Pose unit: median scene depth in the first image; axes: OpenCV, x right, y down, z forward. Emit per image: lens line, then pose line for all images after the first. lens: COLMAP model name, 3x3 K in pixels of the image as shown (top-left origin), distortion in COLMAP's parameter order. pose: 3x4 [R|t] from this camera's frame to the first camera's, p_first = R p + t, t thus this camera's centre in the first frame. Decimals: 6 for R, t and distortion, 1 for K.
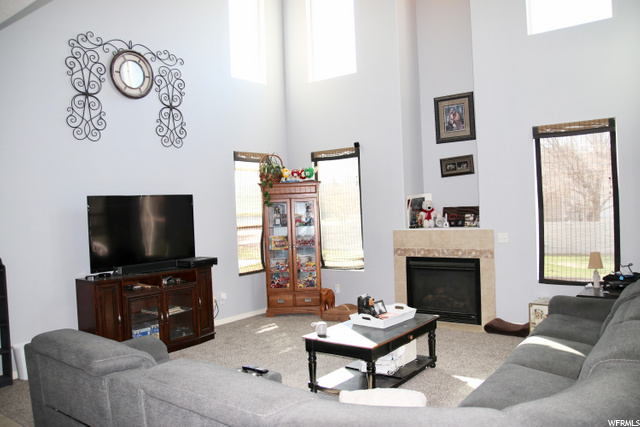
lens RADIAL K [[517.0, 0, 319.1], [0, 517.0, 213.4], [0, 0, 1]] dist [-0.098999, 0.029298]
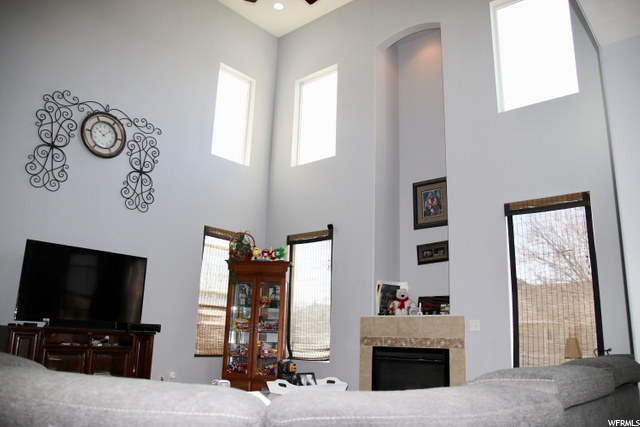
lens RADIAL K [[510.0, 0, 320.3], [0, 510.0, 214.3], [0, 0, 1]] dist [-0.104283, 0.020813]
pose [[0.995735, 0.054883, -0.074156, 0.137569], [-0.071555, 0.966809, -0.245275, 0.088797], [0.058233, 0.249535, 0.966613, 0.080714]]
